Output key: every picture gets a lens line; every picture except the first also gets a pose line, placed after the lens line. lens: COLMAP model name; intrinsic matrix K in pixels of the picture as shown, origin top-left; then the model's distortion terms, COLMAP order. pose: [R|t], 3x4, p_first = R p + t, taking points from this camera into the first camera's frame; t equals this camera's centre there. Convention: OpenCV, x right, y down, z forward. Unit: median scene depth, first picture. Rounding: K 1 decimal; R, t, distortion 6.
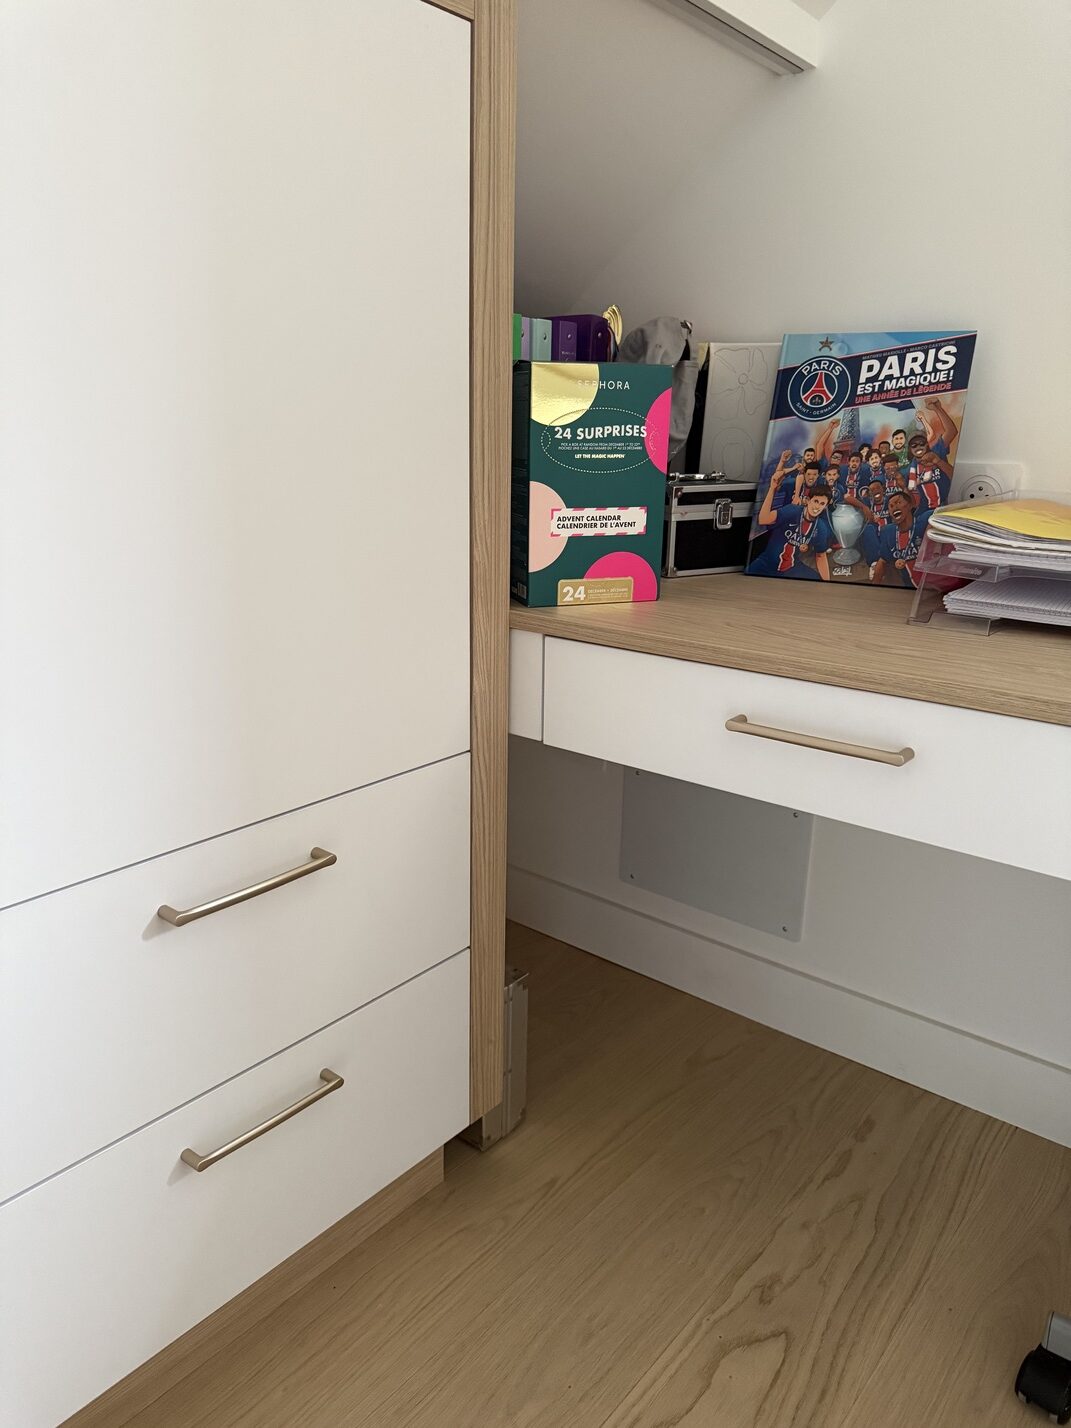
lens RADIAL K [[997.8, 0, 530.9], [0, 997.8, 715.8], [0, 0, 1]] dist [0.099521, -0.159408]
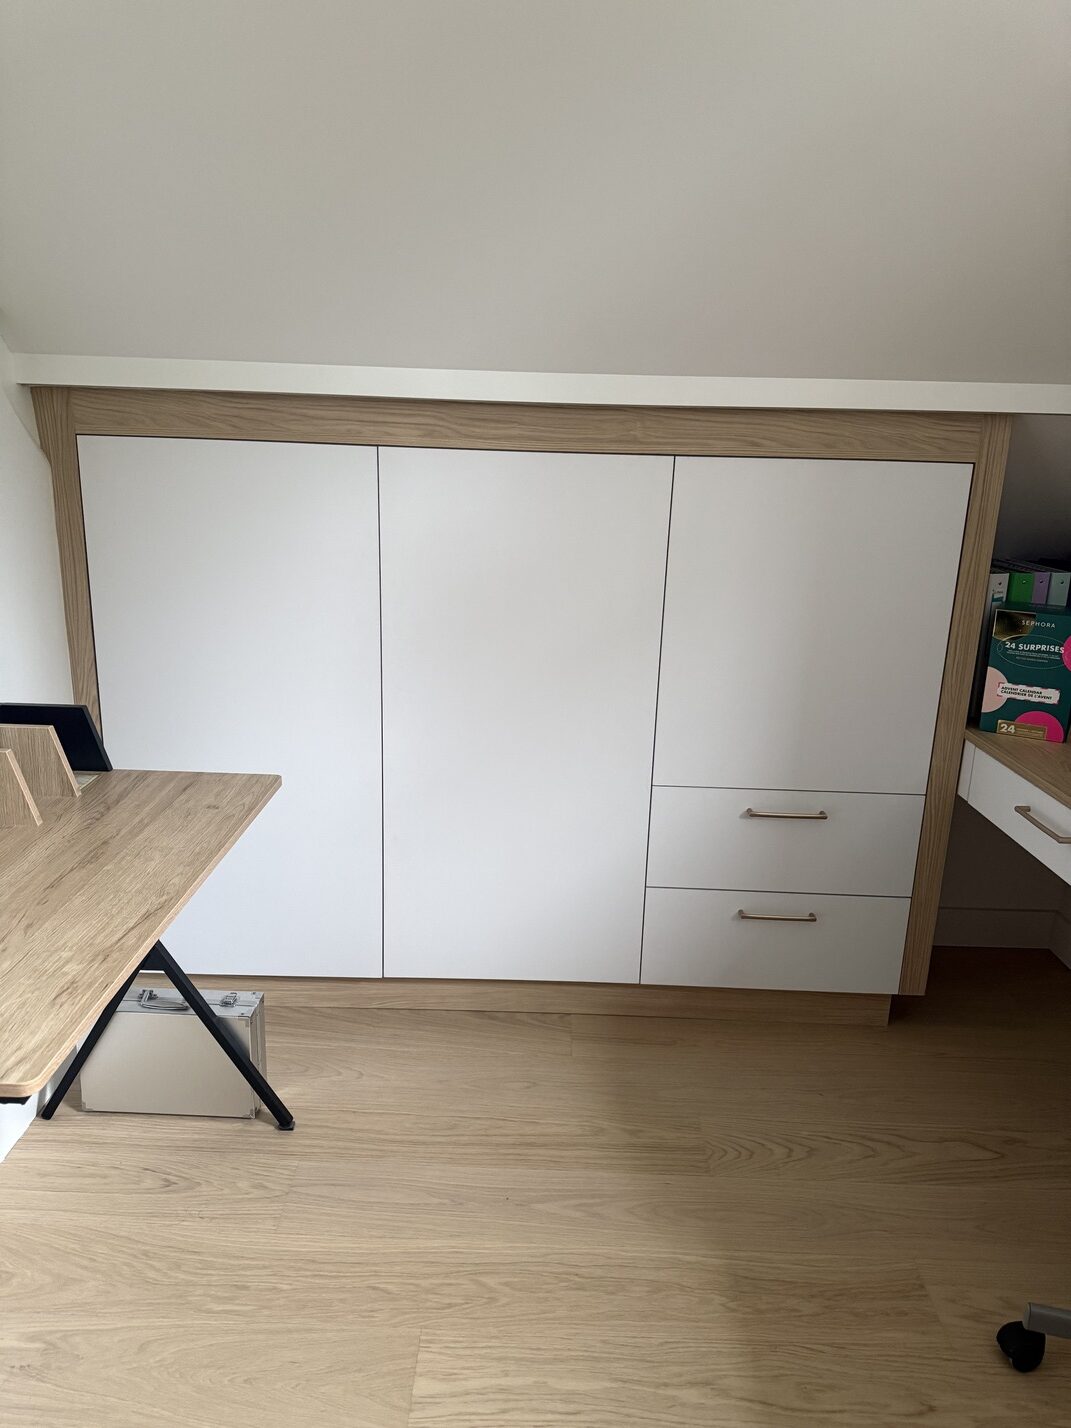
lens RADIAL K [[1012.2, 0, 538.0], [0, 1012.2, 718.1], [0, 0, 1]] dist [0.020641, -0.020348]
pose [[0.630548, 0.208712, -0.747561, 0.904248], [-0.238852, 0.968604, 0.068961, -0.064798], [0.738484, 0.135073, 0.660603, -0.881305]]
